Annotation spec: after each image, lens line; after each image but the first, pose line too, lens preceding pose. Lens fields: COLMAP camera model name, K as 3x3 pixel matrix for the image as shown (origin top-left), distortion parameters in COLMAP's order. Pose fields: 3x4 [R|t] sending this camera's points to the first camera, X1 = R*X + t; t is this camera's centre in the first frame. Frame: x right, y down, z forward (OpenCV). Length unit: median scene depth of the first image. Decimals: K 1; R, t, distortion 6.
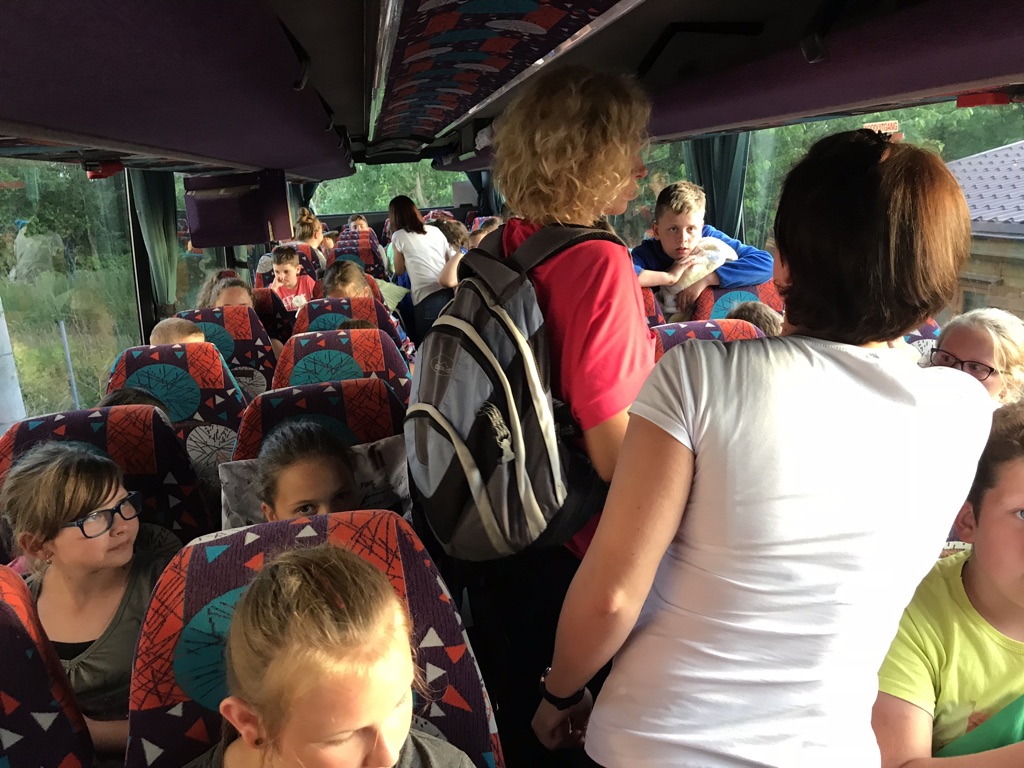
lens RADIAL K [[820.3, 0, 512.0], [0, 820.3, 384.0], [0, 0, 1]] dist [0.011381, 0.007913]
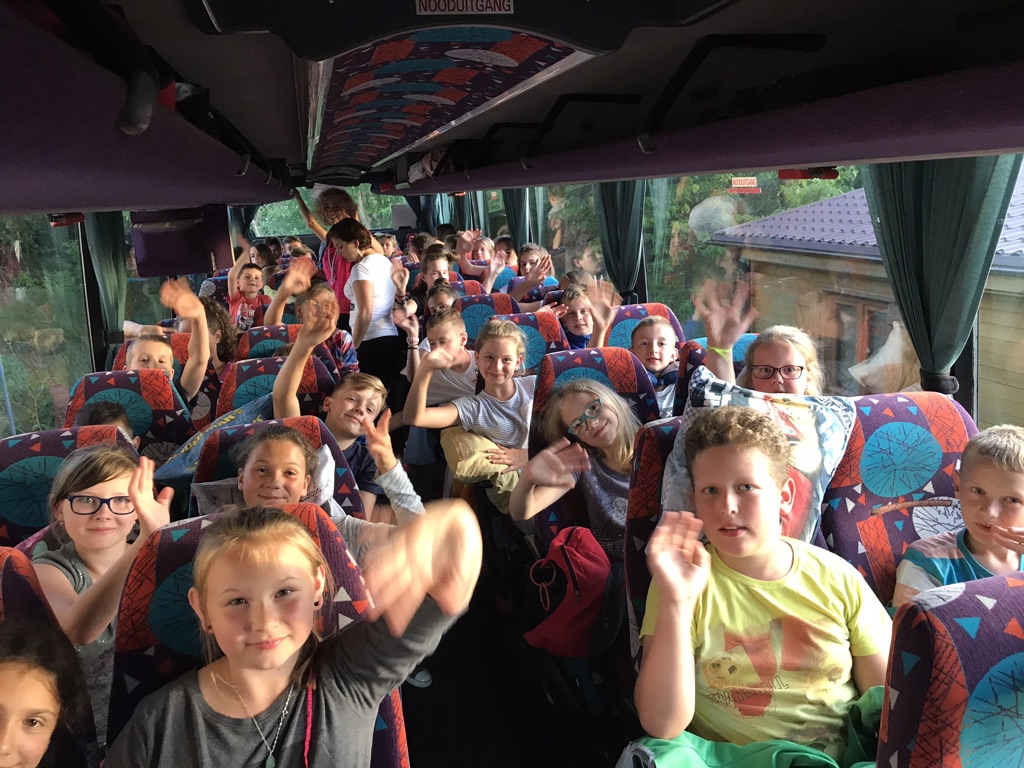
lens RADIAL K [[820.3, 0, 512.0], [0, 820.3, 384.0], [0, 0, 1]] dist [0.011381, 0.007913]
pose [[0.997797, -0.007699, 0.065890, 0.030330], [0.008913, 0.999796, -0.018149, -0.003736], [-0.065736, 0.018697, 0.997662, -0.120800]]
